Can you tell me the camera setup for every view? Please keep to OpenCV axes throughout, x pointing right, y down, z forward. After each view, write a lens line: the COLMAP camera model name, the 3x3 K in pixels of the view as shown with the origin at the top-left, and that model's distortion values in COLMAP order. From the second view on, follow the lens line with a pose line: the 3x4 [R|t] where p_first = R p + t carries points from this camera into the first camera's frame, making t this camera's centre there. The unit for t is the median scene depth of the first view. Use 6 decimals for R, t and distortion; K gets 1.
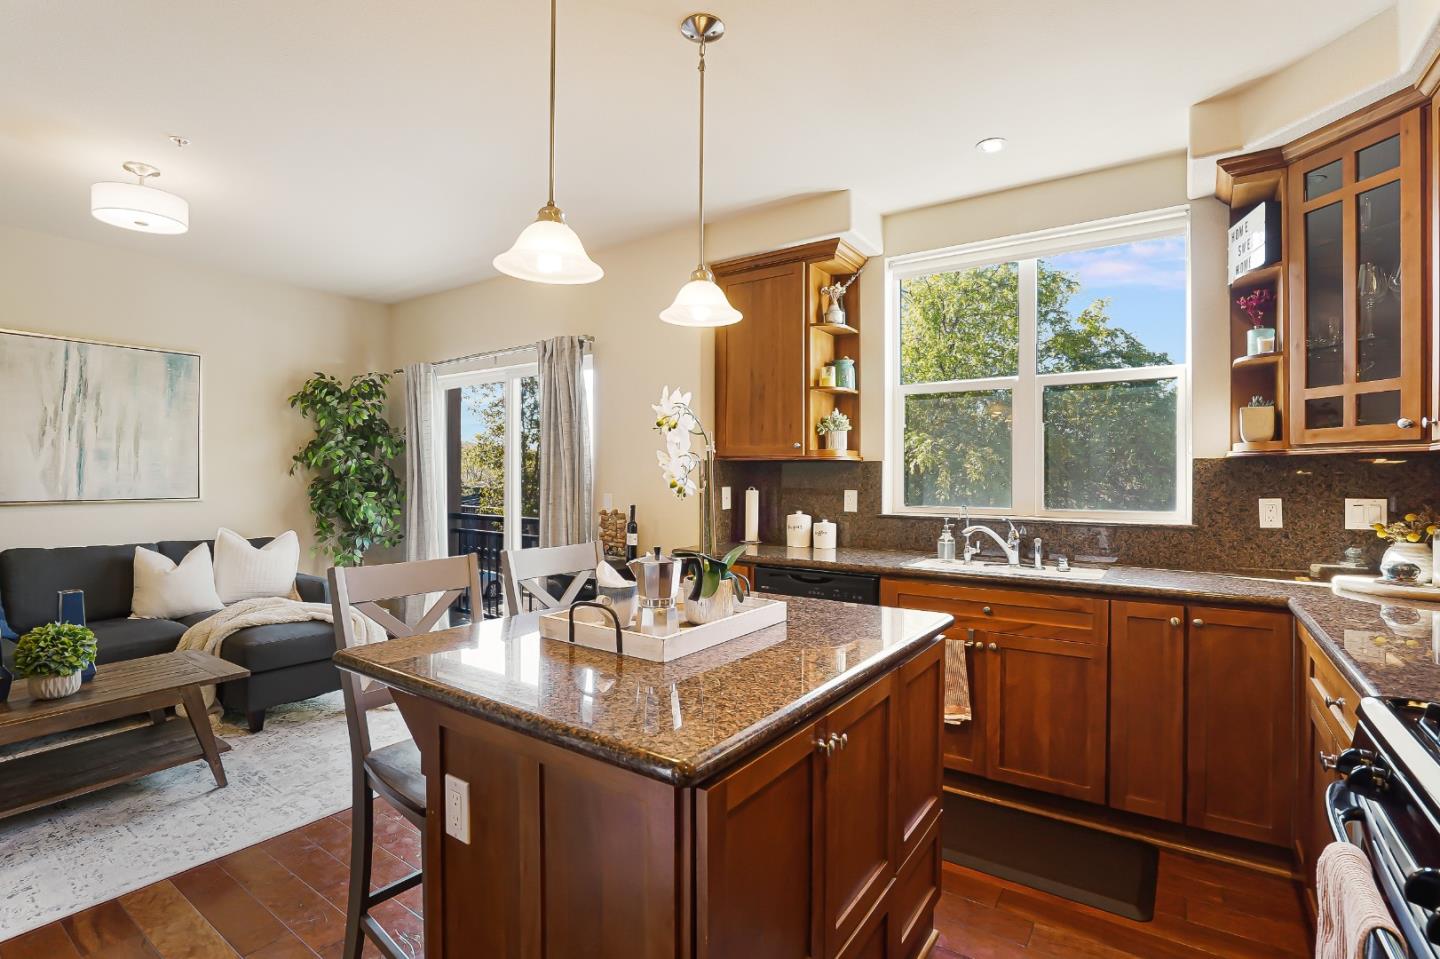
lens RADIAL K [[682.5, 0, 711.5], [0, 682.5, 472.3], [0, 0, 1]] dist [-0.052626, 0.020796]
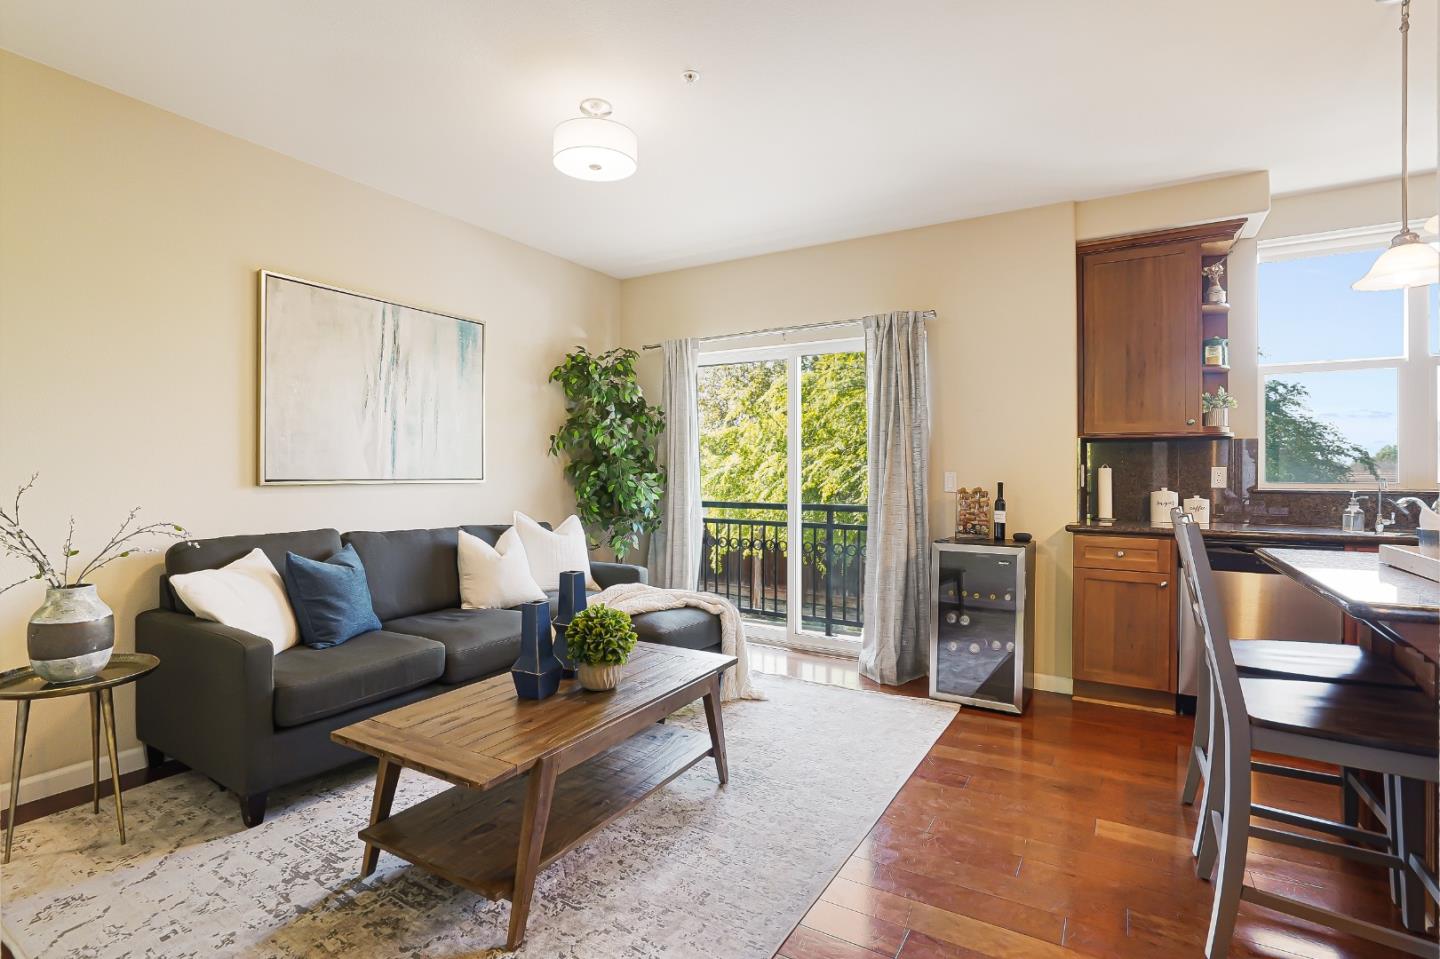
lens RADIAL K [[683.5, 0, 705.6], [0, 683.5, 478.3], [0, 0, 1]] dist [-0.054310, 0.016871]
pose [[0.997327, -0.000316, 0.073063, -0.606890], [-0.000475, 0.999942, 0.010804, 0.031015], [-0.073062, -0.010810, 0.997269, 0.052492]]
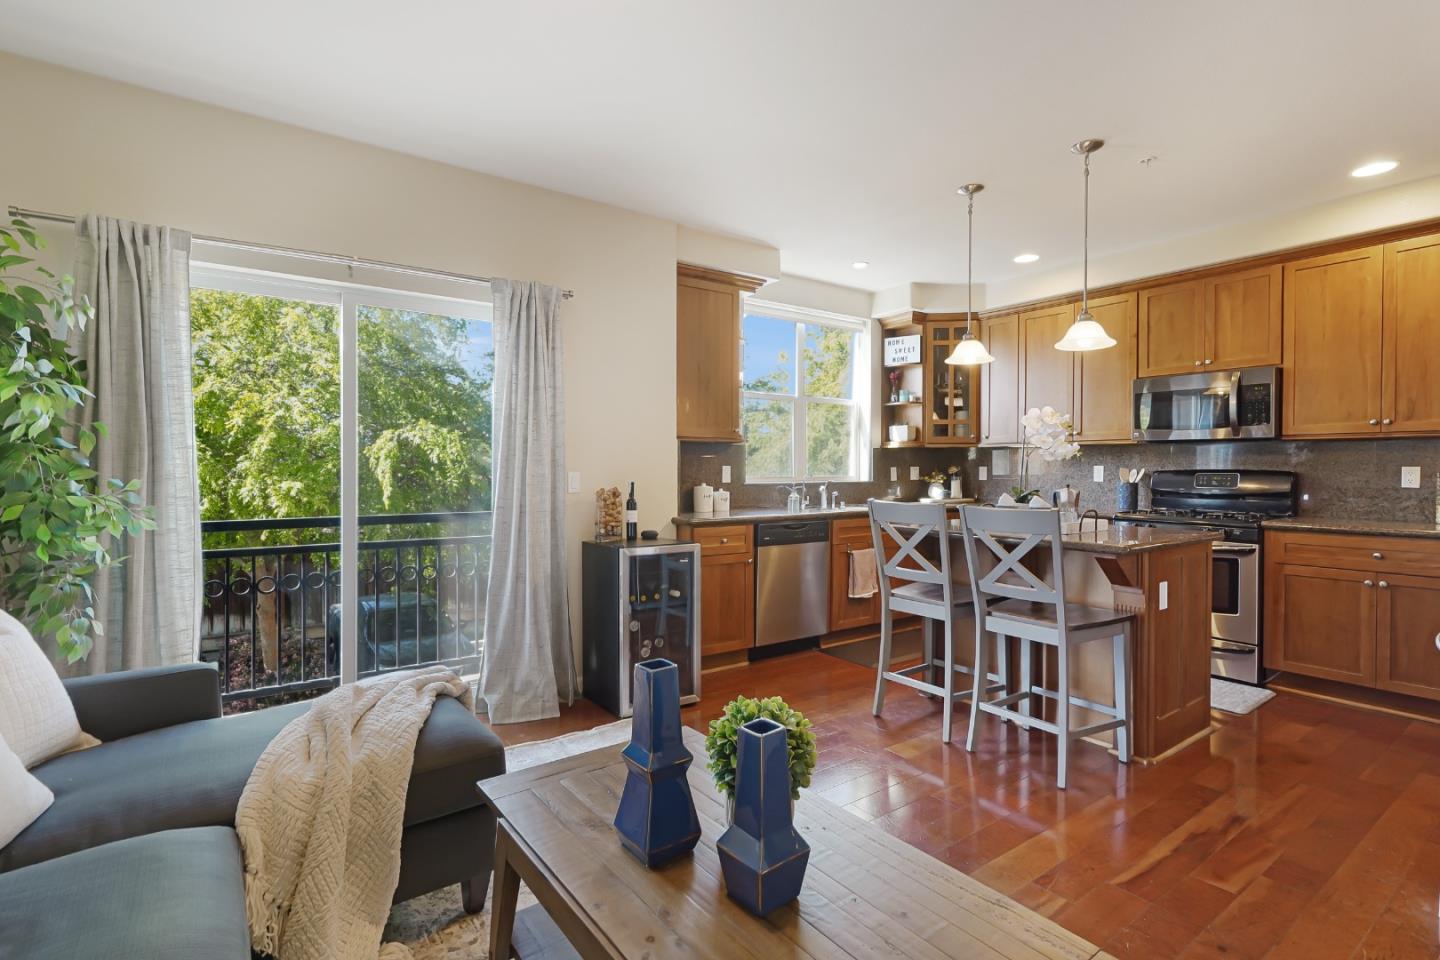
lens RADIAL K [[694.1, 0, 735.3], [0, 694.1, 480.9], [0, 0, 1]] dist [0.012023, 0.000048]
pose [[0.314832, -0.024967, 0.948819, -1.013250], [-0.004939, 0.999597, 0.027942, 0.016383], [-0.949135, -0.013483, 0.314582, 0.531658]]
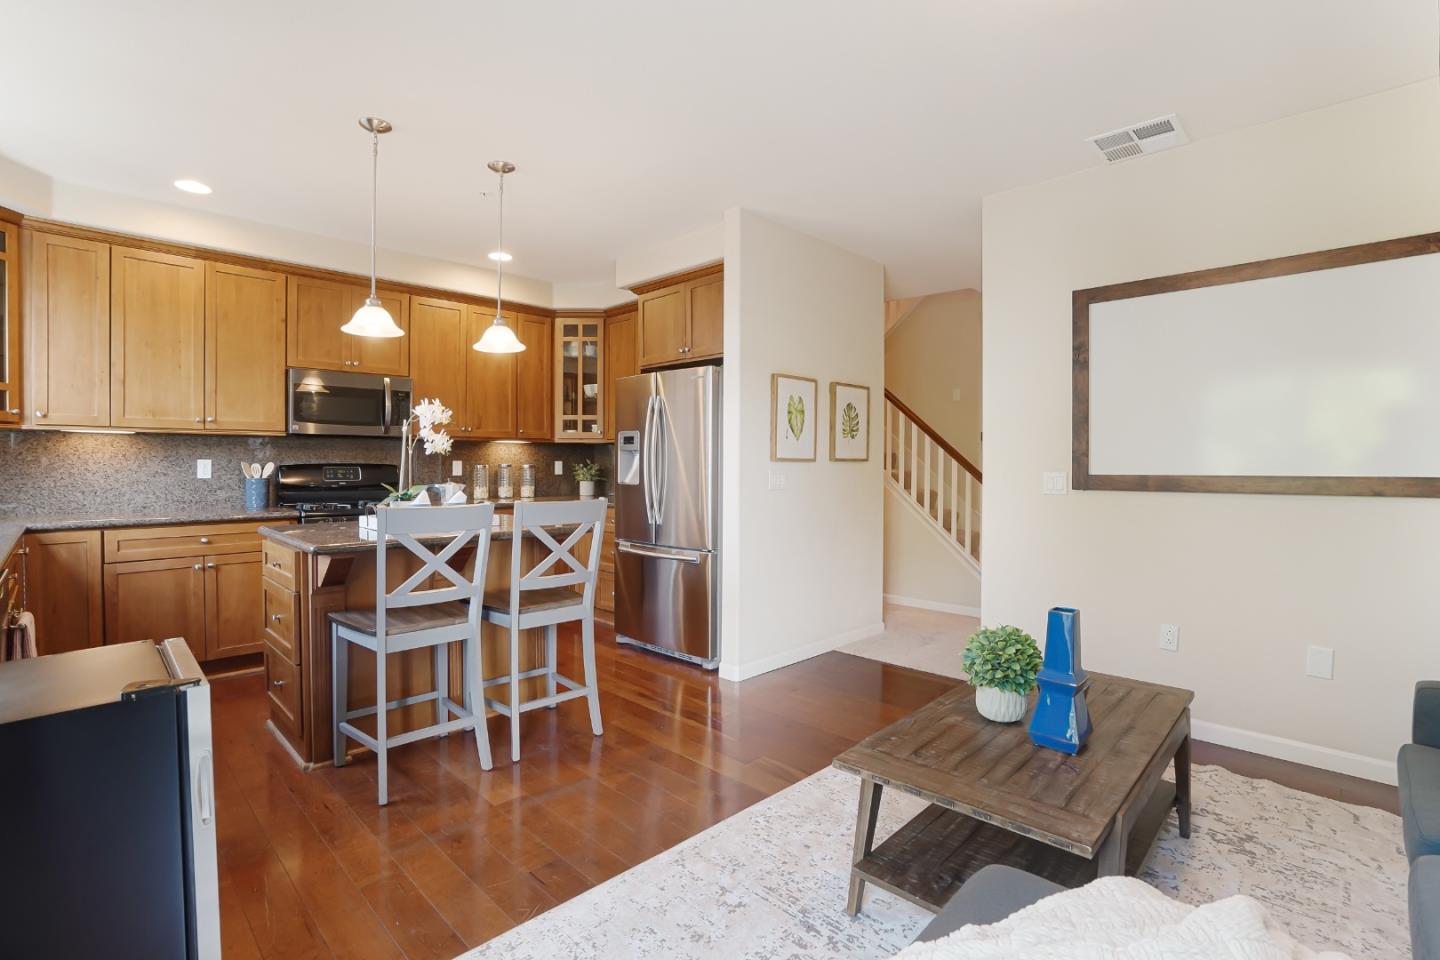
lens RADIAL K [[682.5, 0, 711.5], [0, 682.5, 472.8], [0, 0, 1]] dist [-0.052626, 0.020796]
pose [[-0.981464, -0.009439, 0.191414, -0.512941], [-0.008193, 0.999940, 0.007300, 0.028201], [-0.191471, 0.005596, -0.981482, 1.211370]]
